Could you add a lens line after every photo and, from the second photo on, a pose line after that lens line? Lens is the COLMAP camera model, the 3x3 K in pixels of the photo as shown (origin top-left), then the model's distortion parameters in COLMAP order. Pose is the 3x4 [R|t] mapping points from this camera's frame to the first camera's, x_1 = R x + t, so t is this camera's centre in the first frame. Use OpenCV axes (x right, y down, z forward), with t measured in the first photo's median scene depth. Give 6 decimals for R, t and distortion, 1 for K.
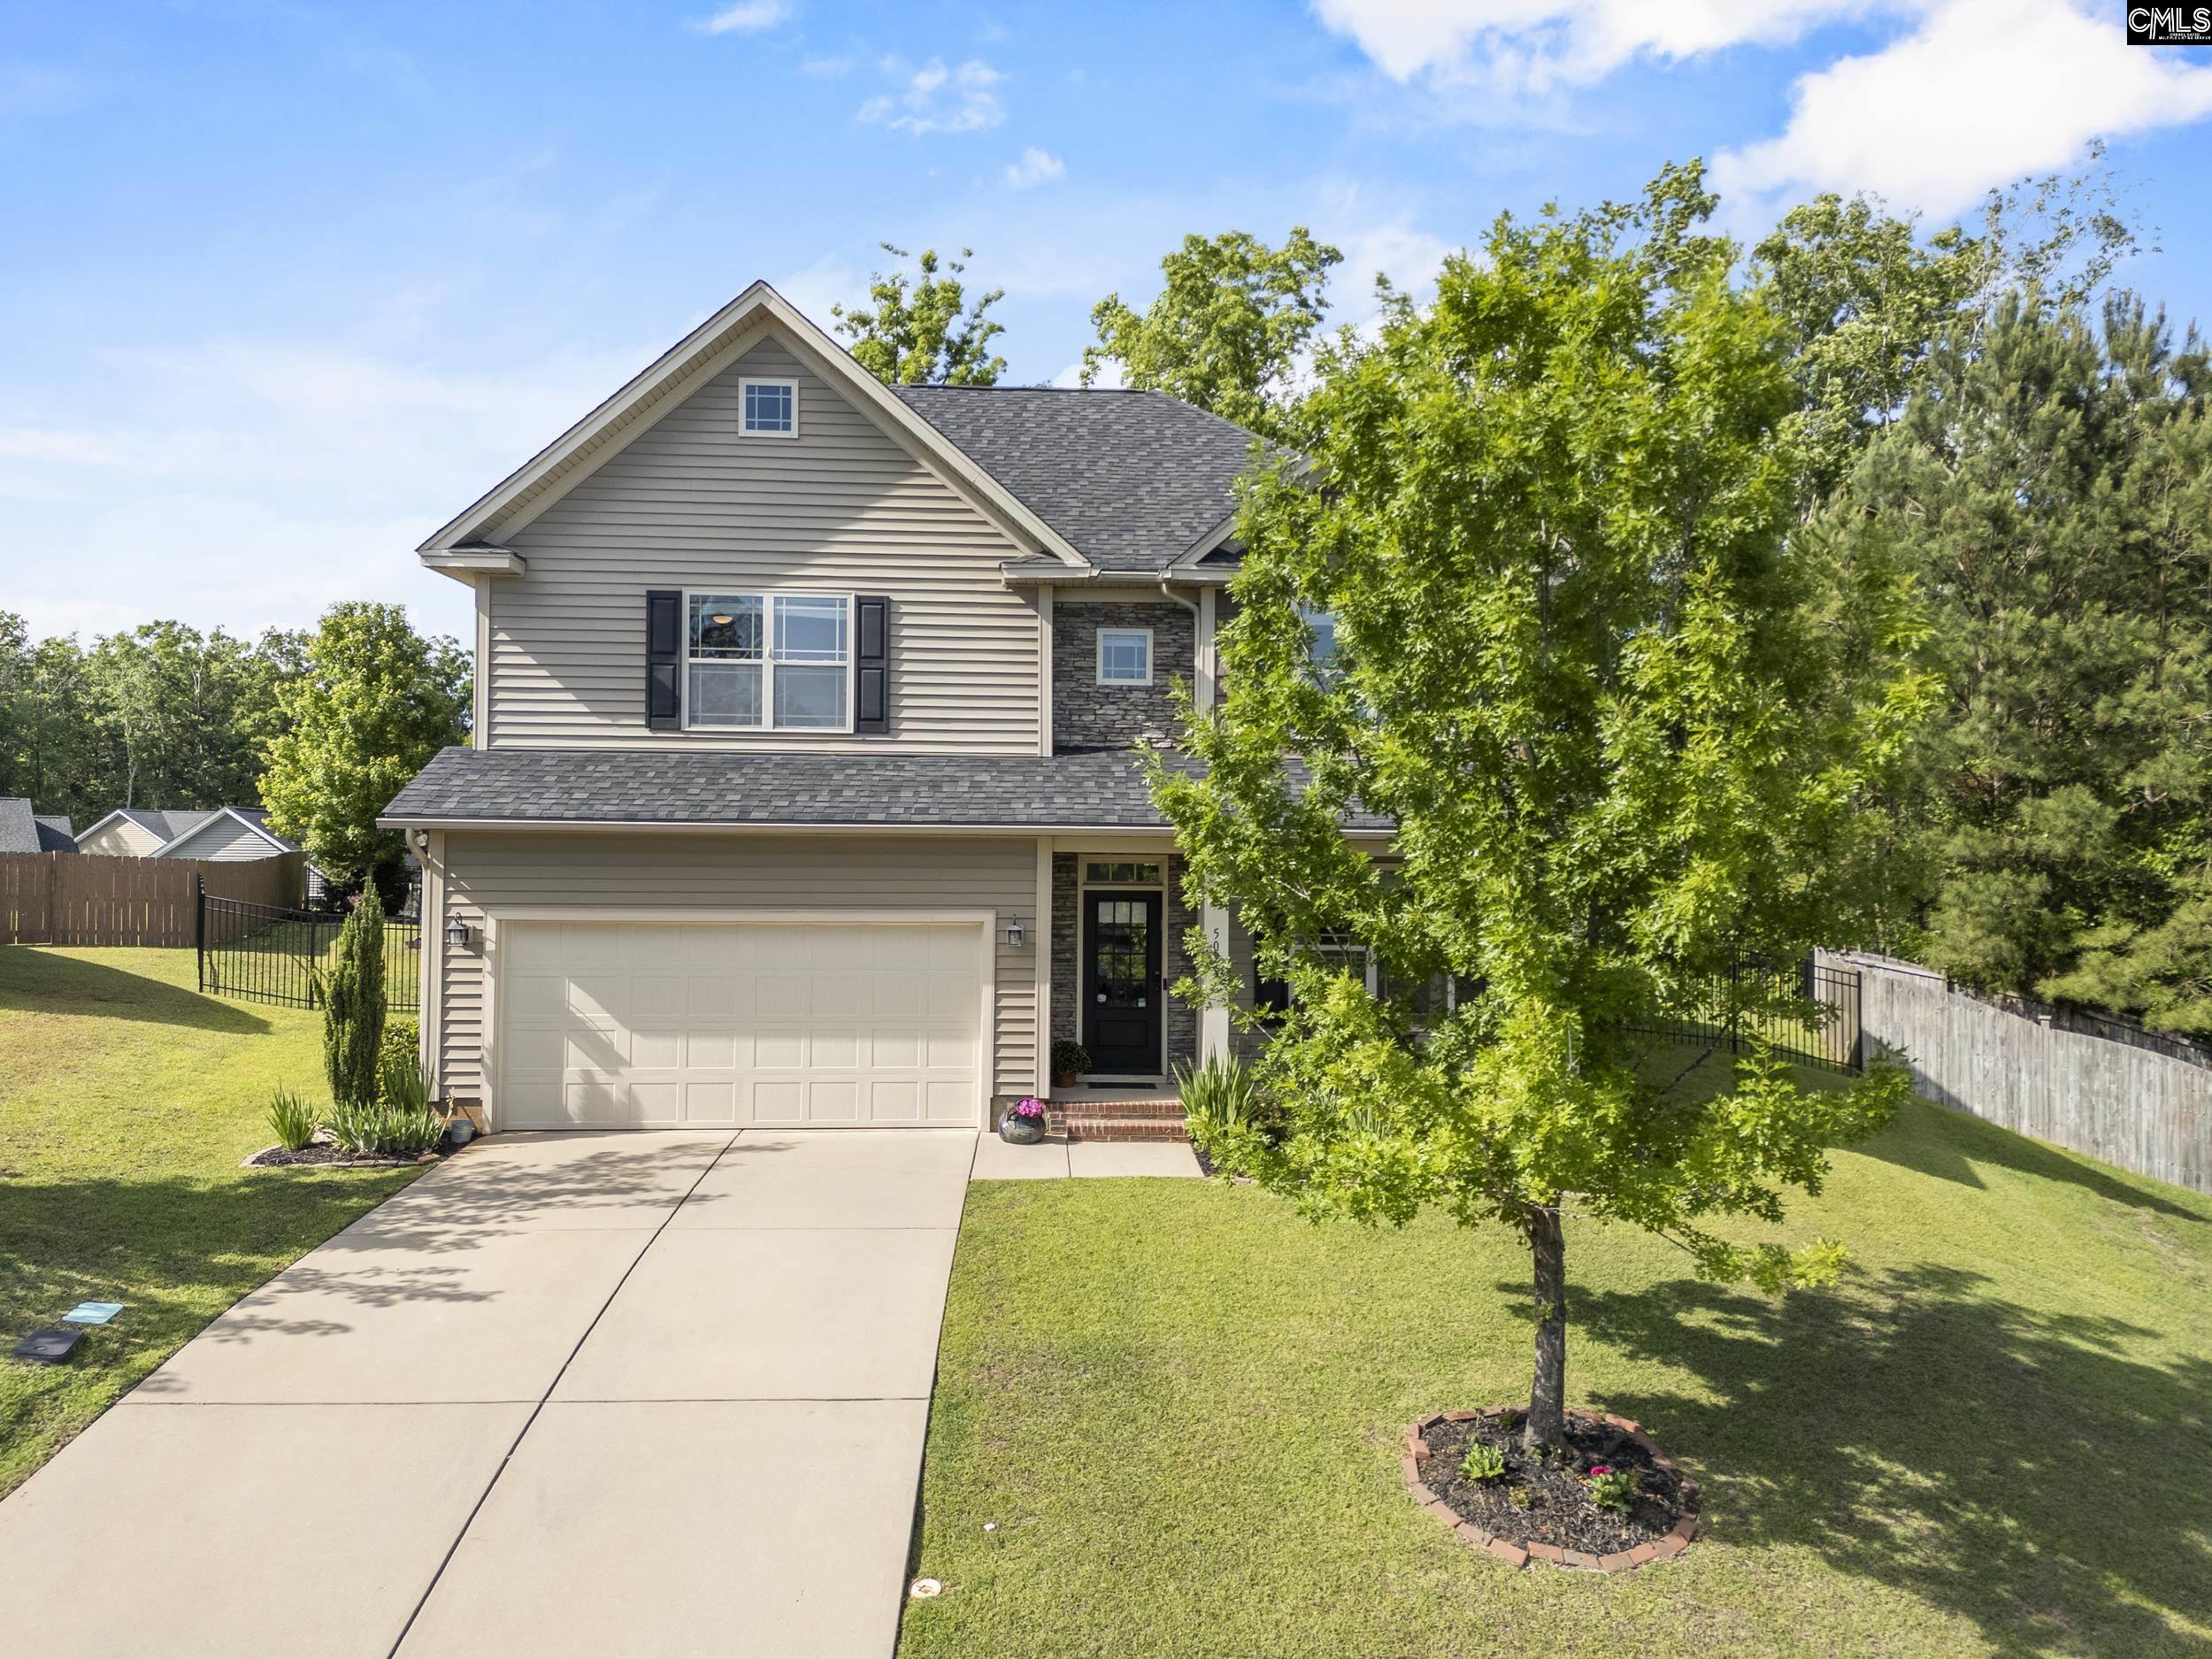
lens RADIAL K [[1671.2, 0, 1117.8], [0, 1671.2, 835.4], [0, 0, 1]] dist [0.044329, -0.040189]
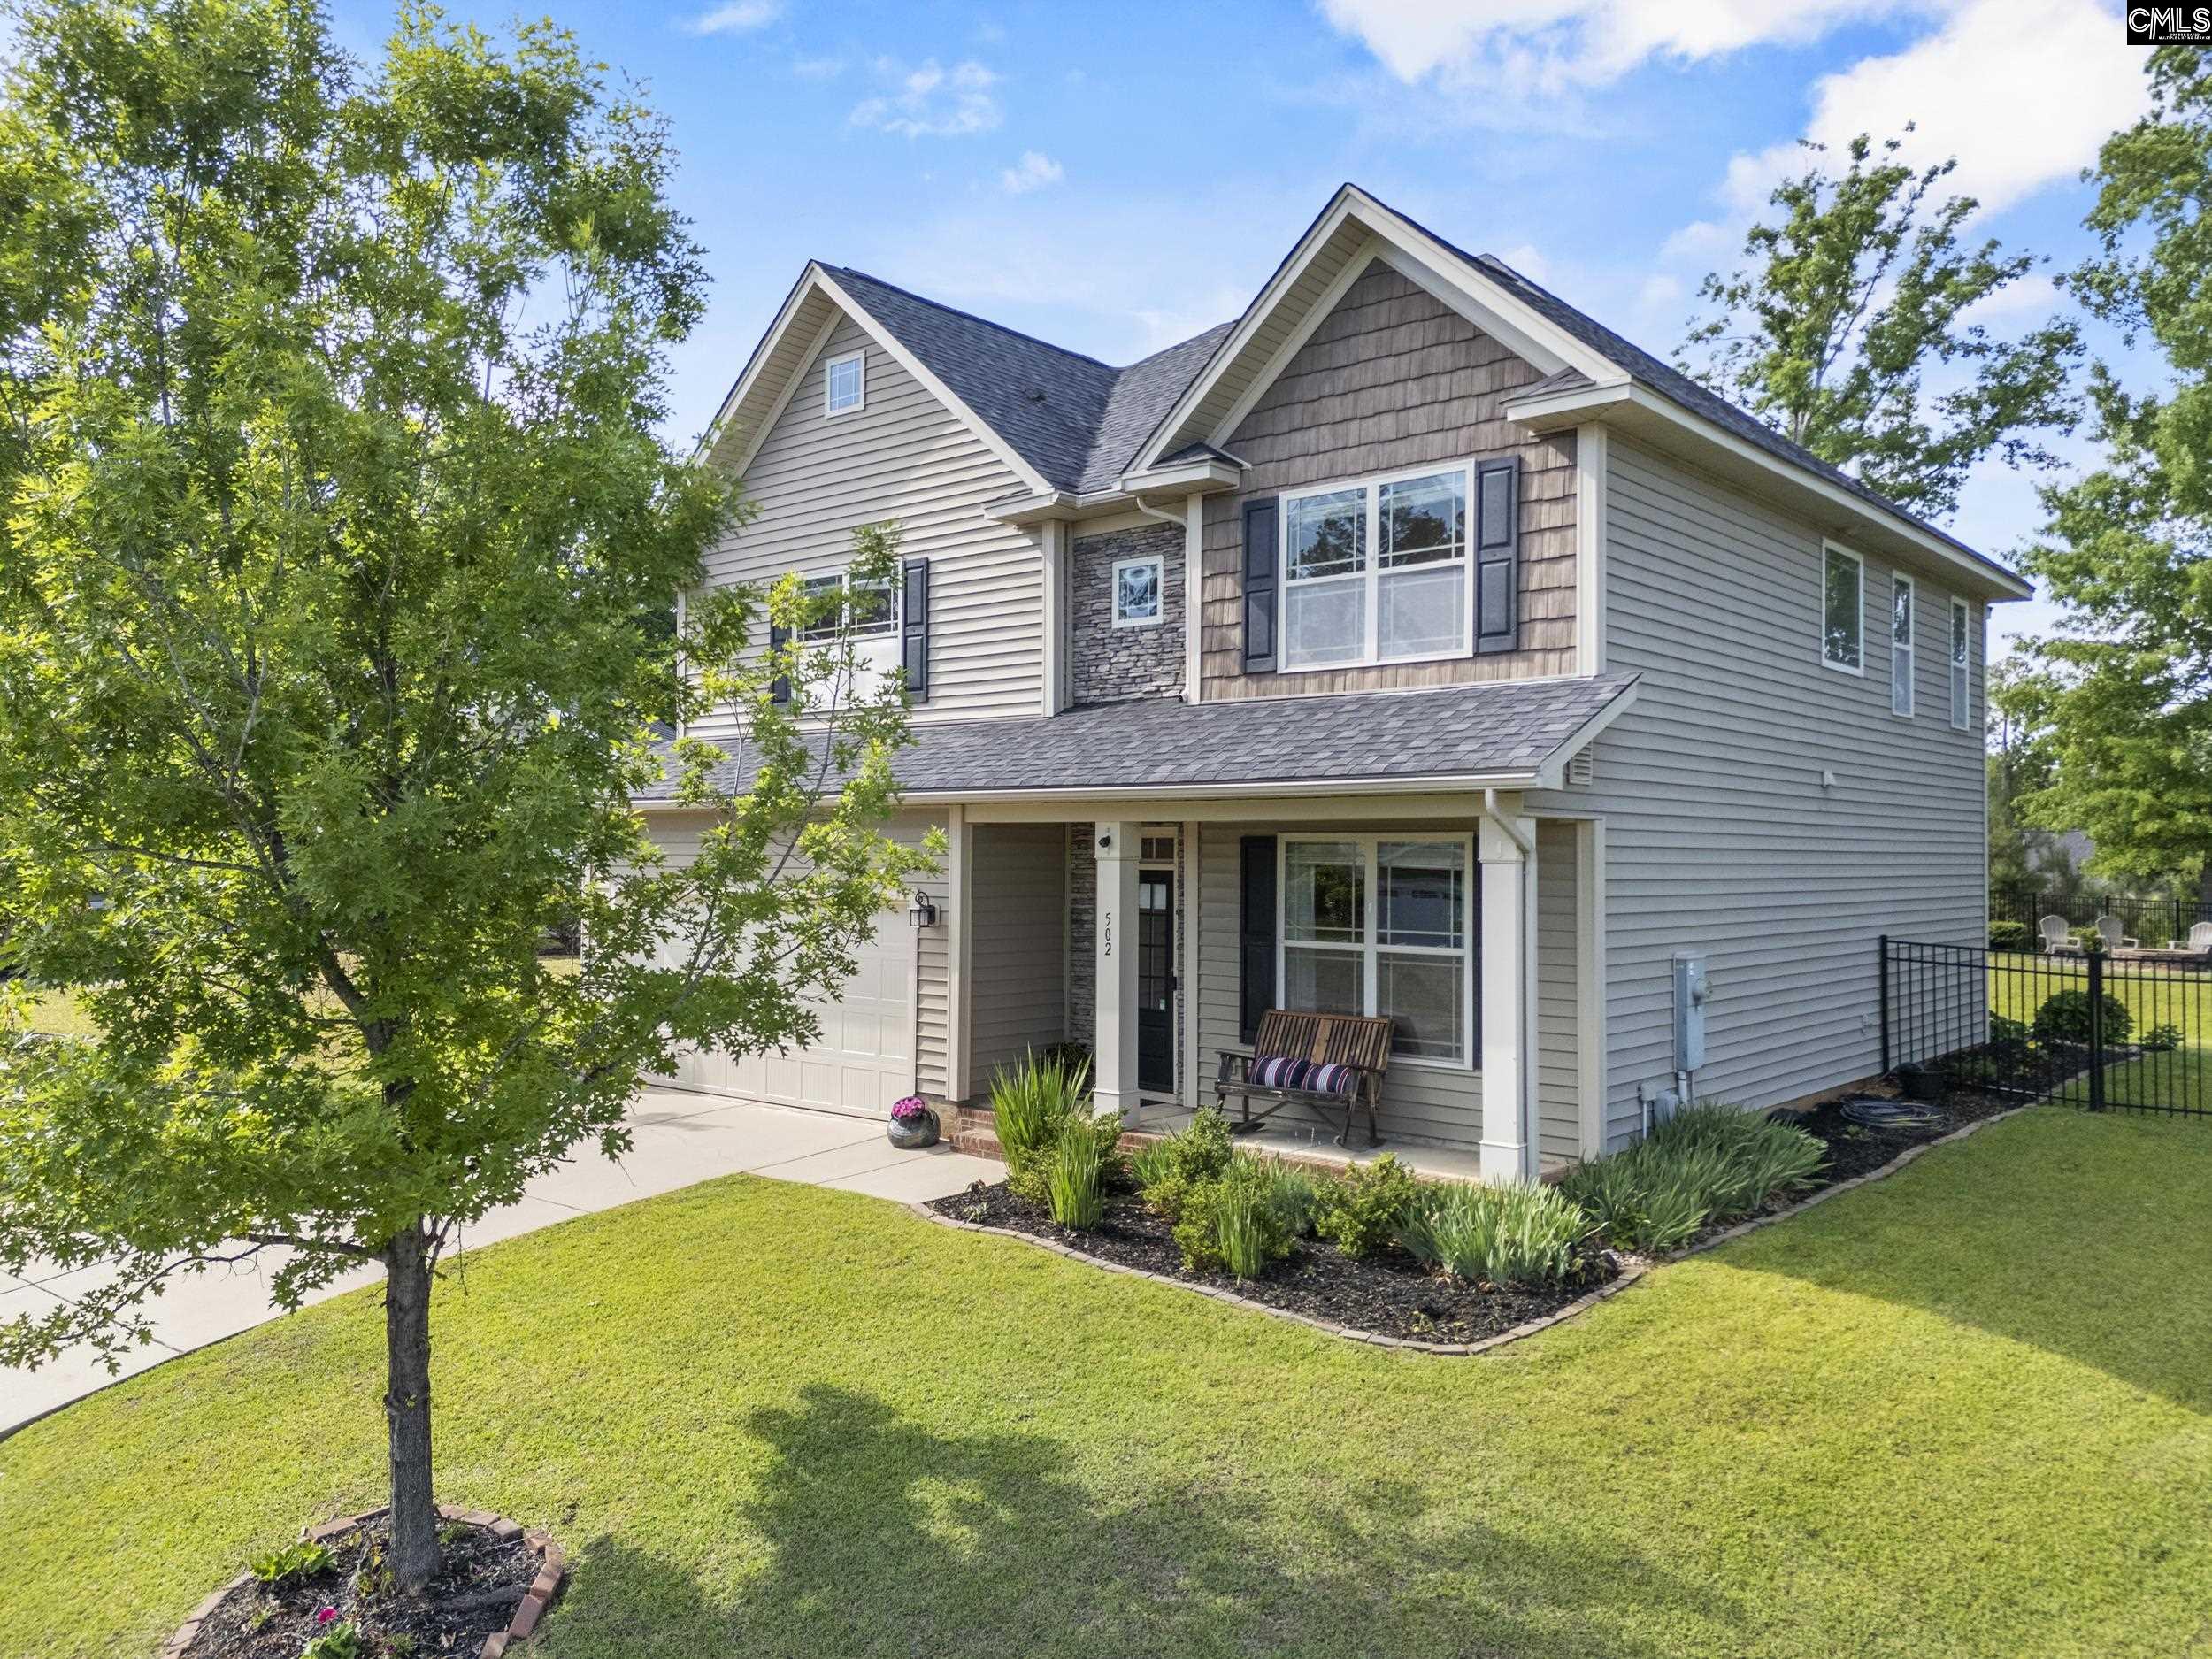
lens RADIAL K [[1671.2, 0, 1104.9], [0, 1671.2, 832.6], [0, 0, 1]] dist [0.044329, -0.040189]
pose [[0.716442, -0.012492, -0.697534, 0.583856], [0.005761, 0.999912, -0.011990, 0.024406], [0.697623, 0.004572, 0.716451, 0.389398]]
